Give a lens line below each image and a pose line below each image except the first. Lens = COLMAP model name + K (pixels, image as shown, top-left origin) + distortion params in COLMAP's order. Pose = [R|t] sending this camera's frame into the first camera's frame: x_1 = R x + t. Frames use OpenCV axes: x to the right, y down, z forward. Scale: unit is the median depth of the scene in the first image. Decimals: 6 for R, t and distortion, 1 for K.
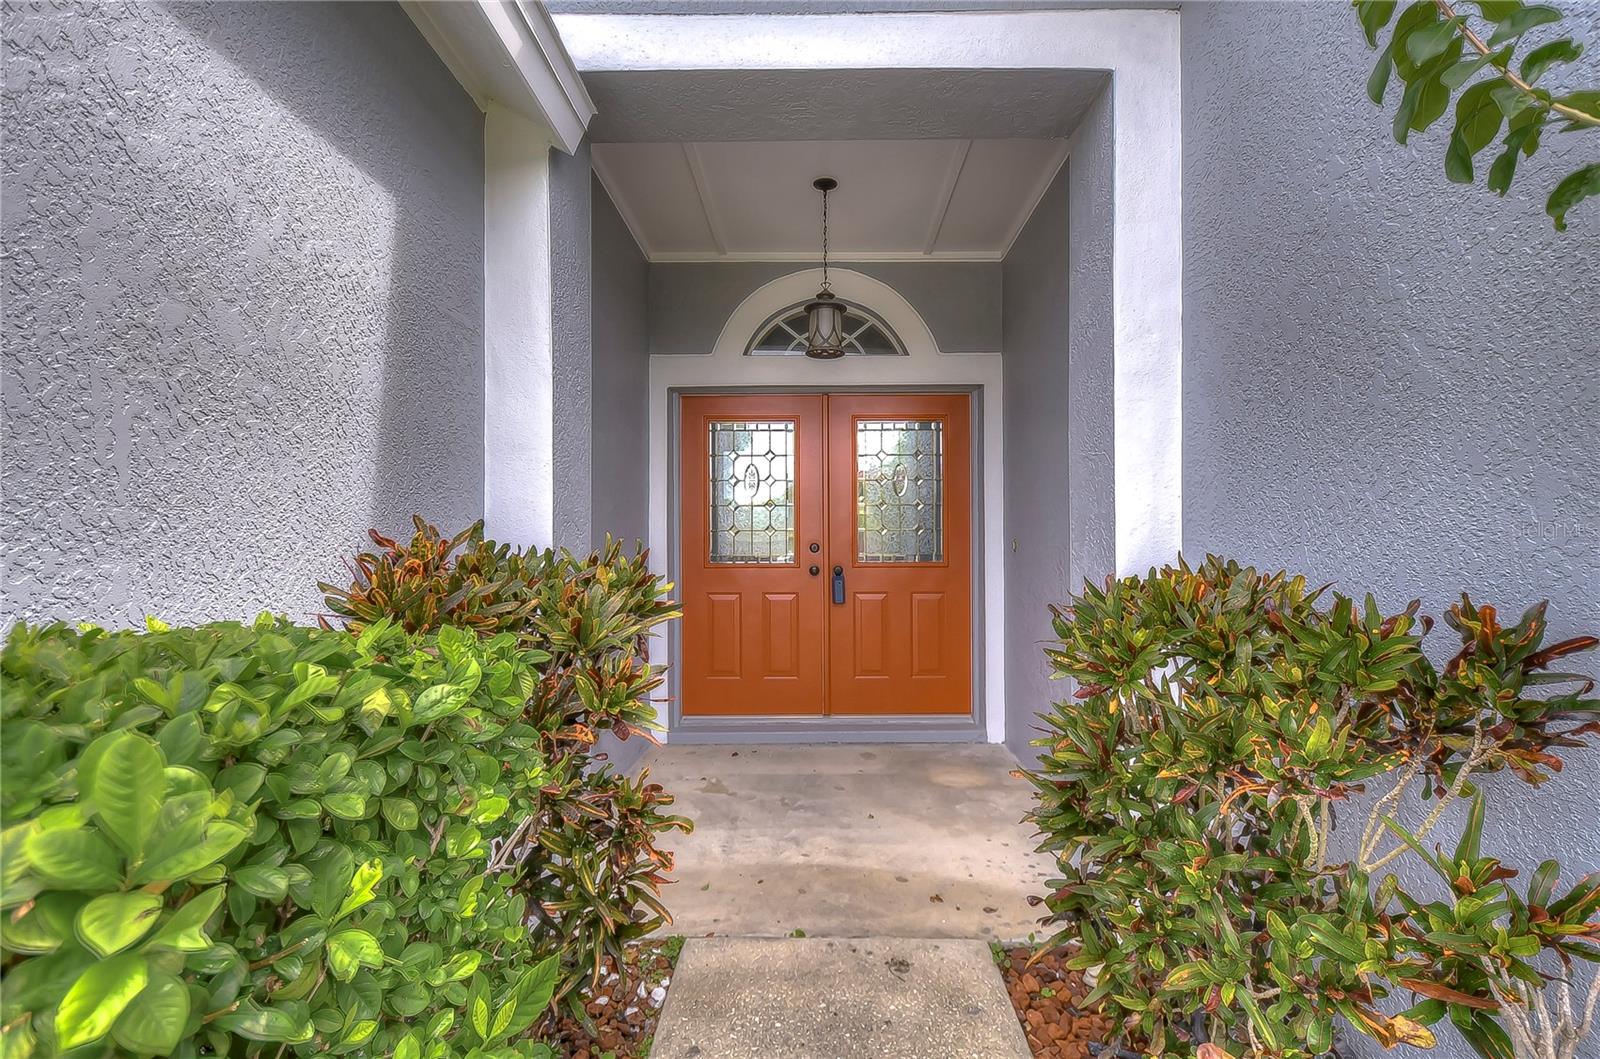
lens RADIAL K [[760.3, 0, 800.0], [0, 760.3, 529.5], [0, 0, 1]] dist [0.000117, 0.000010]
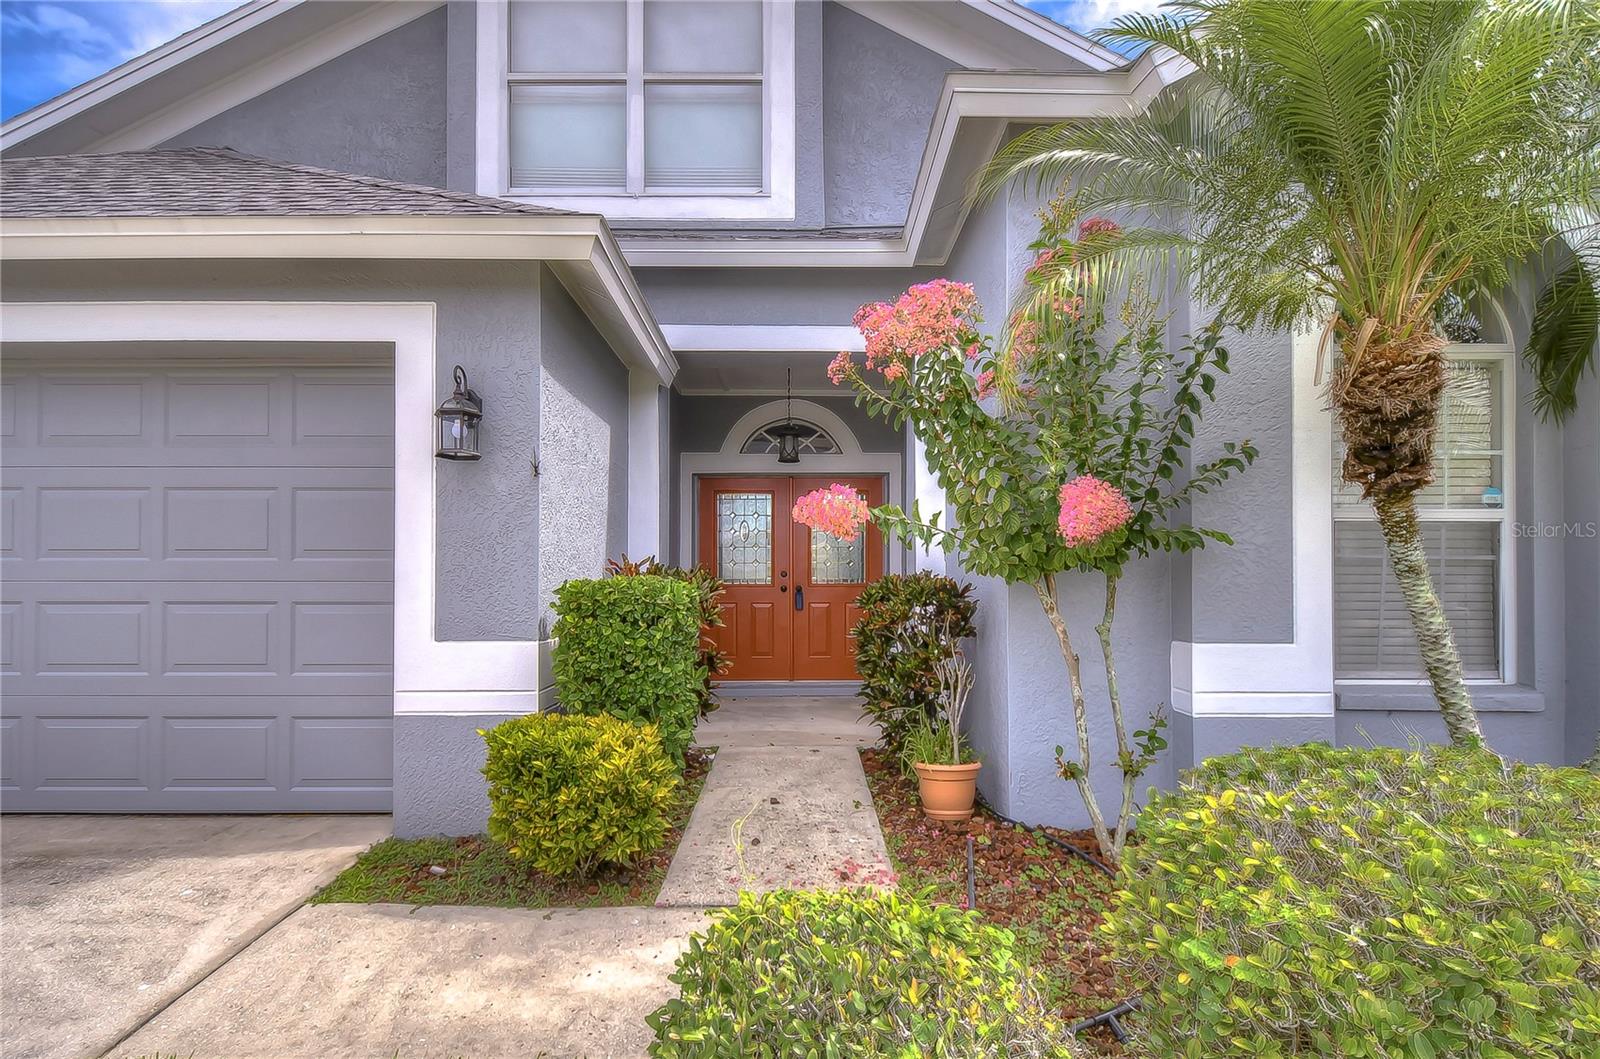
lens RADIAL K [[788.0, 0, 798.6], [0, 788.0, 572.2], [0, 0, 1]] dist [0.000159, -0.000002]
pose [[0.999718, 0.002507, 0.023613, 0.011557], [-0.002629, 0.999983, 0.005149, 0.011859], [-0.023600, -0.005209, 0.999708, -0.665577]]
